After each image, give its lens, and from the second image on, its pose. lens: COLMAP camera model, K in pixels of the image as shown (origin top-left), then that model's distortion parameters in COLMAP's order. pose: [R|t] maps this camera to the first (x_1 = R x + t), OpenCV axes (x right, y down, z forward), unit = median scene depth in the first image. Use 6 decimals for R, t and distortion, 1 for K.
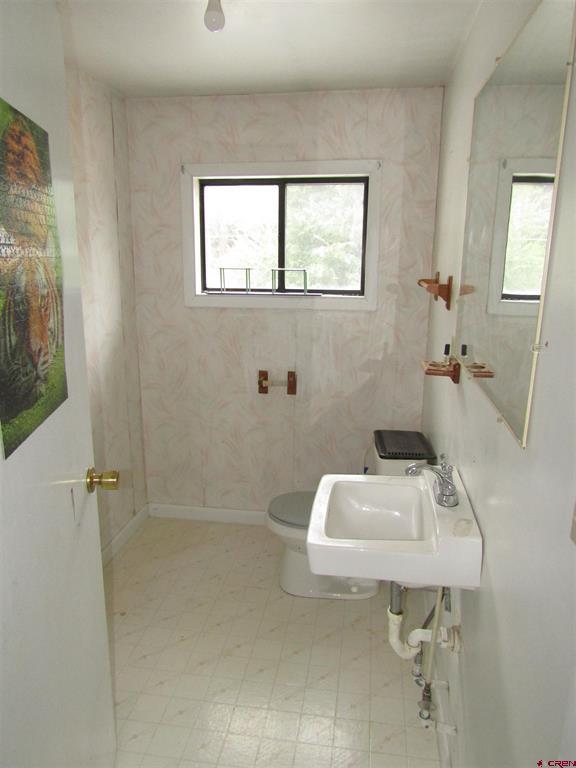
lens RADIAL K [[547.5, 0, 288.3], [0, 547.5, 384.3], [0, 0, 1]] dist [-0.007886, -0.002219]
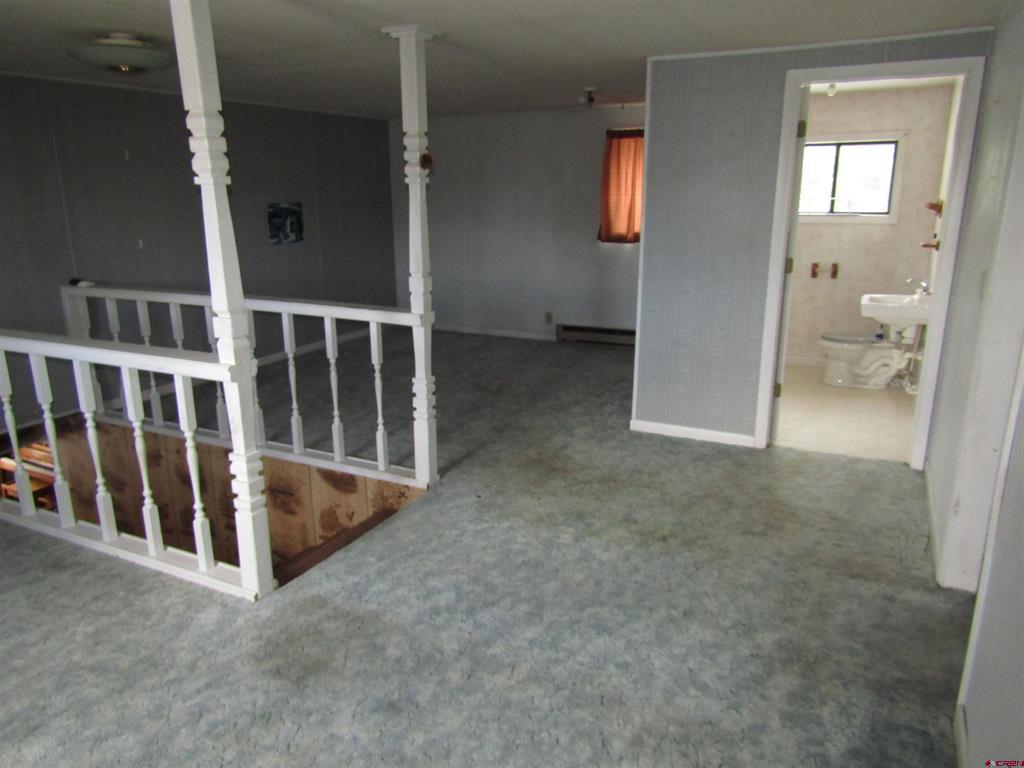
lens RADIAL K [[730.0, 0, 513.2], [0, 730.0, 382.6], [0, 0, 1]] dist [-0.007886, -0.002219]
pose [[0.950763, 0.071044, -0.301667, -0.220490], [-0.064347, 0.997411, 0.032095, 0.315288], [0.303167, -0.011103, 0.952873, -1.310410]]
